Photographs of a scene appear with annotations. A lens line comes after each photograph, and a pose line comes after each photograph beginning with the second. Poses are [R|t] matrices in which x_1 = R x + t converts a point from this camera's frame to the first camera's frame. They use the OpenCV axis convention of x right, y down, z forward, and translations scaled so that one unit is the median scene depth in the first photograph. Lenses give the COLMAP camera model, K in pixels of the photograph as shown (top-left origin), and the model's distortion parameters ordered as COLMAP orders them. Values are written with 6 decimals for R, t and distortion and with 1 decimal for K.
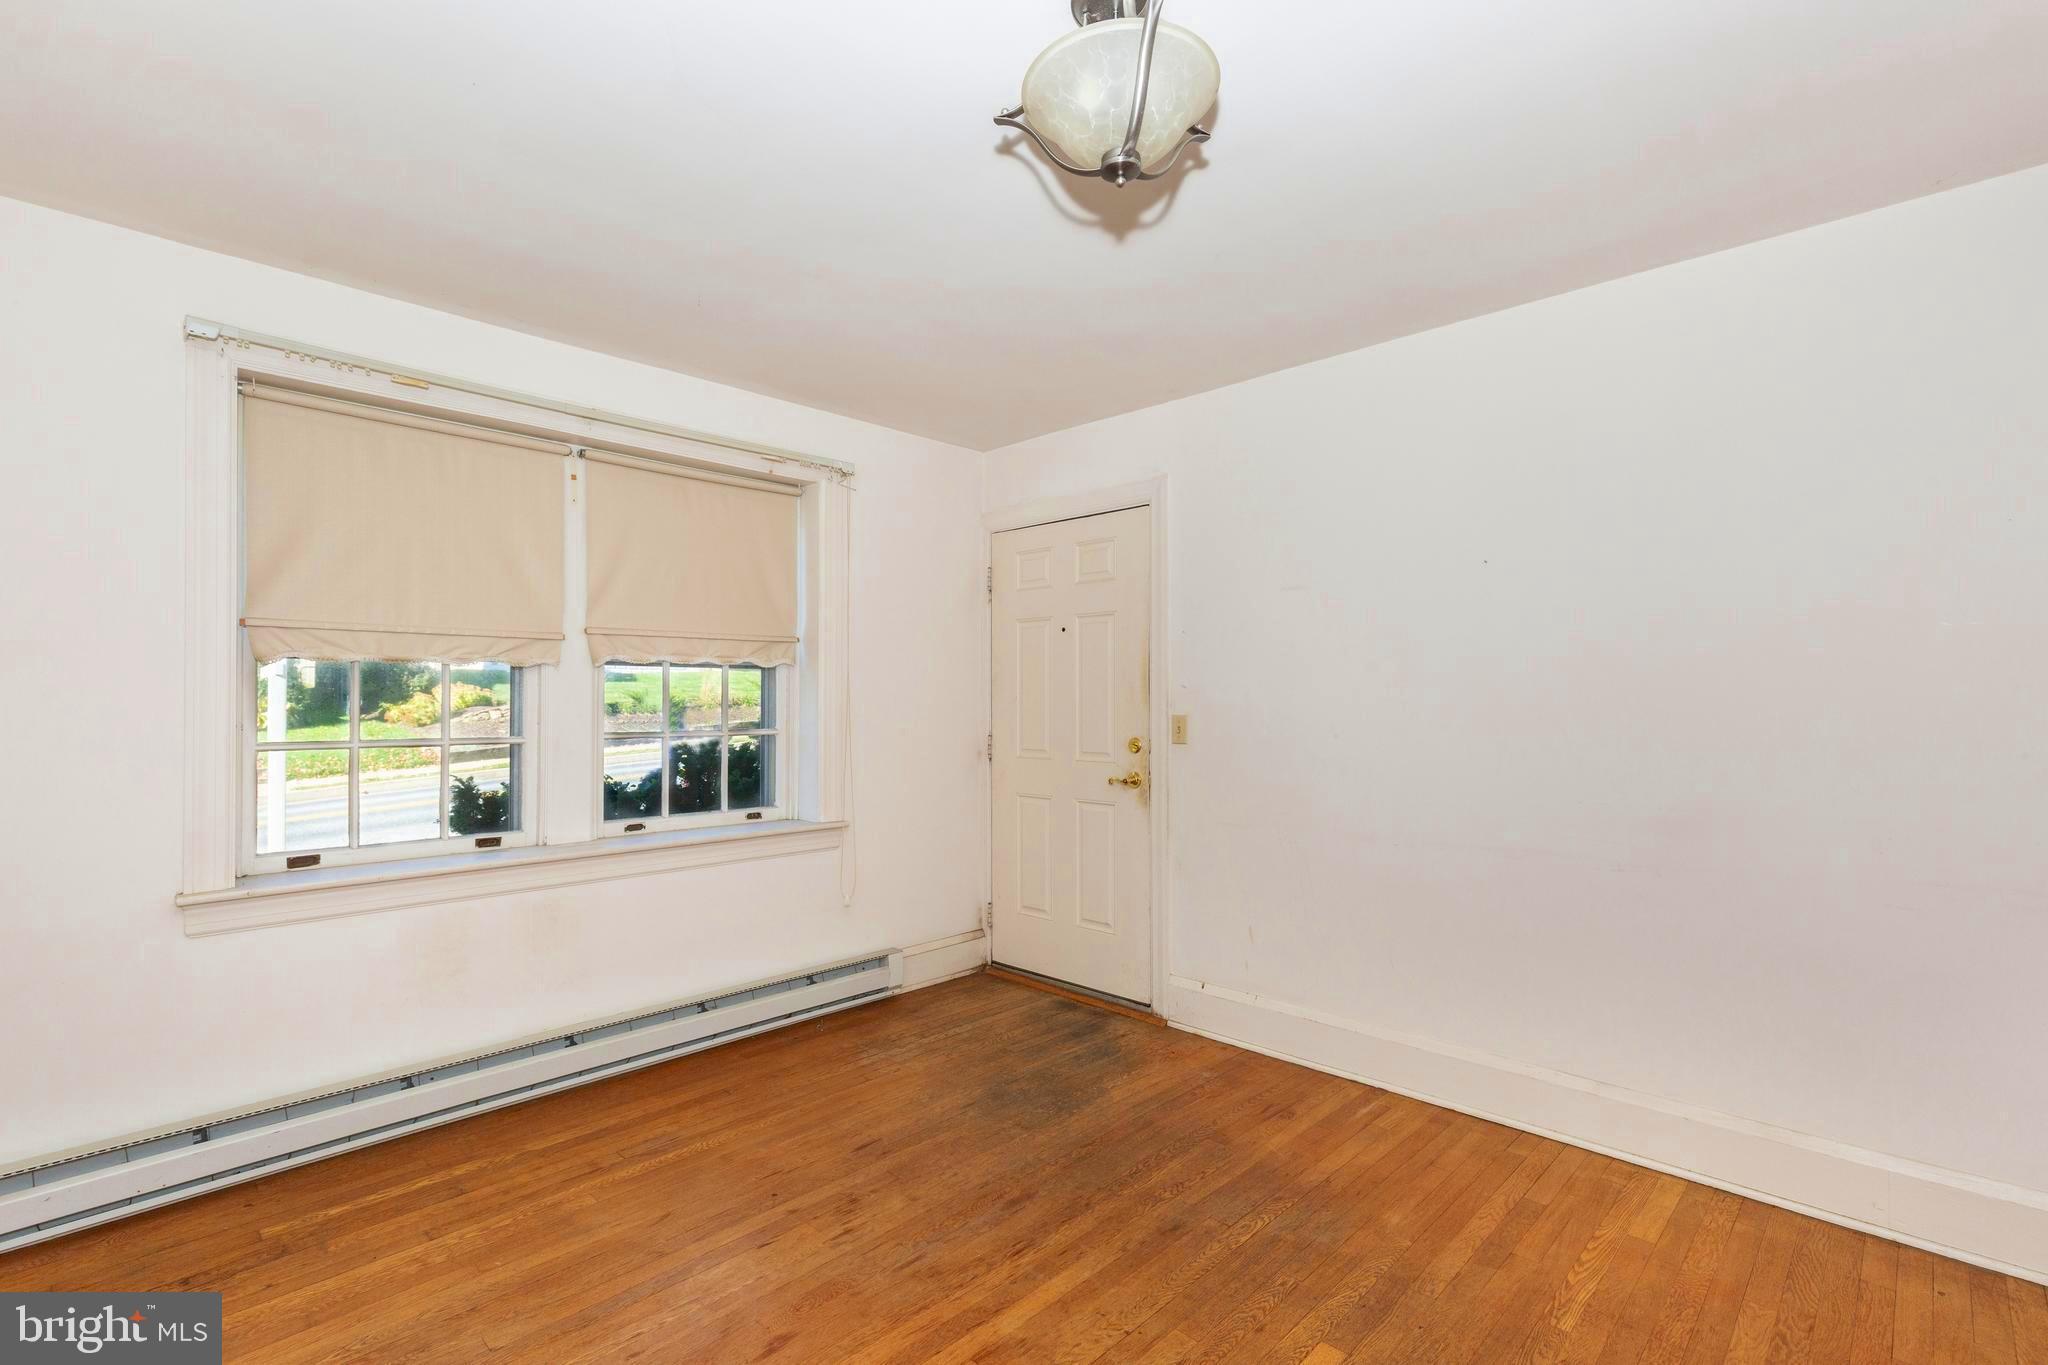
lens RADIAL K [[932.7, 0, 1033.2], [0, 932.7, 690.6], [0, 0, 1]] dist [0.012069, 0.000340]
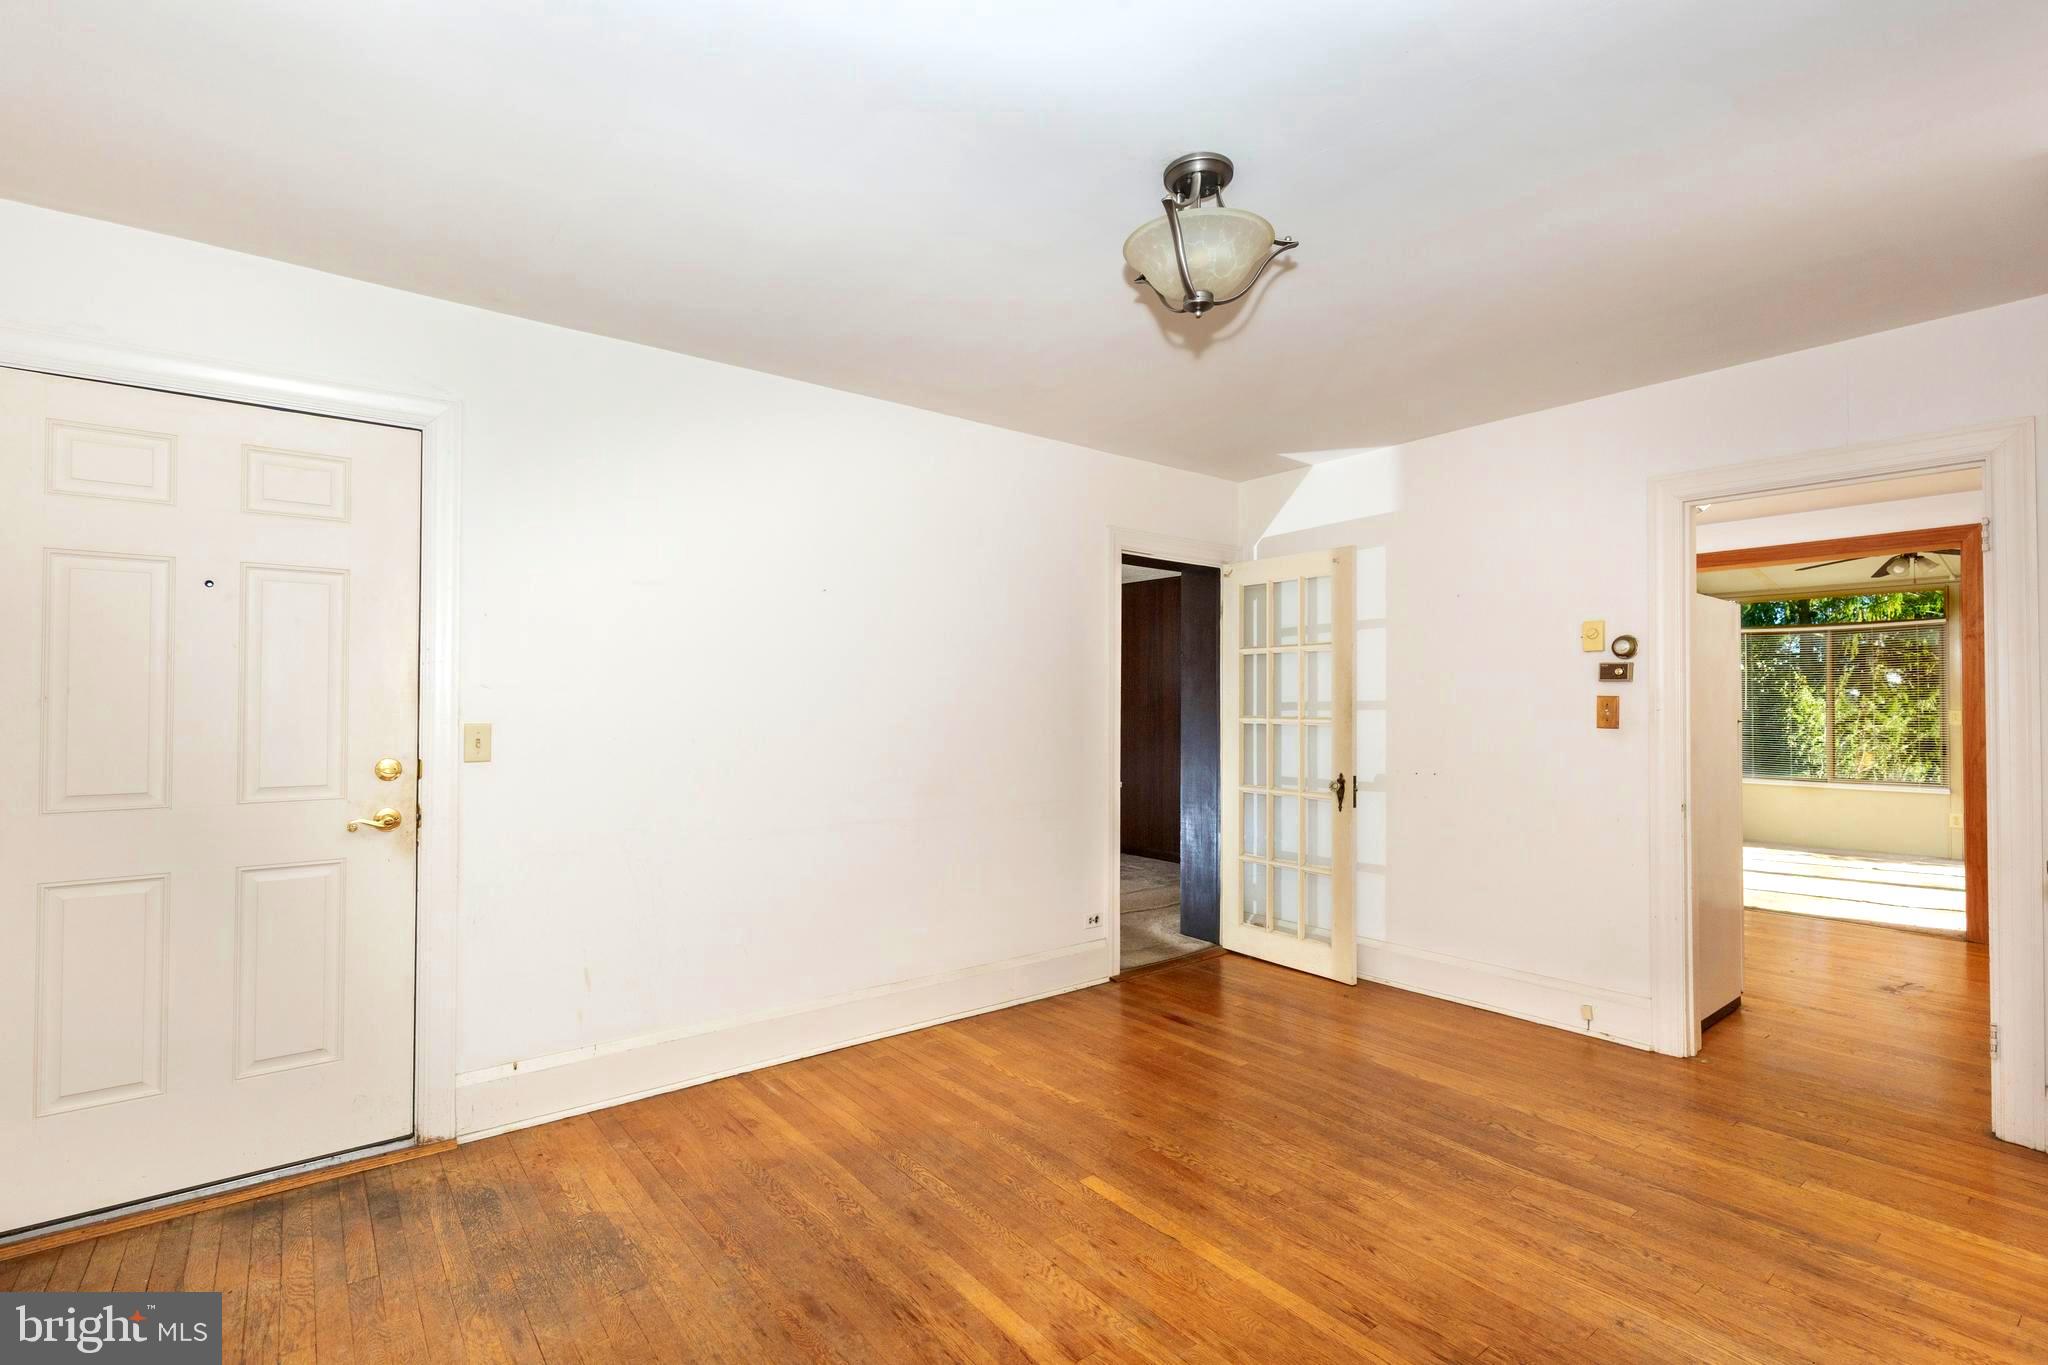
lens RADIAL K [[932.7, 0, 1033.2], [0, 932.7, 690.6], [0, 0, 1]] dist [0.012069, 0.000340]
pose [[0.145549, 0.013429, 0.989260, -0.714937], [-0.013105, 0.999846, -0.011645, 0.003064], [-0.989264, -0.011269, 0.145702, 0.600743]]
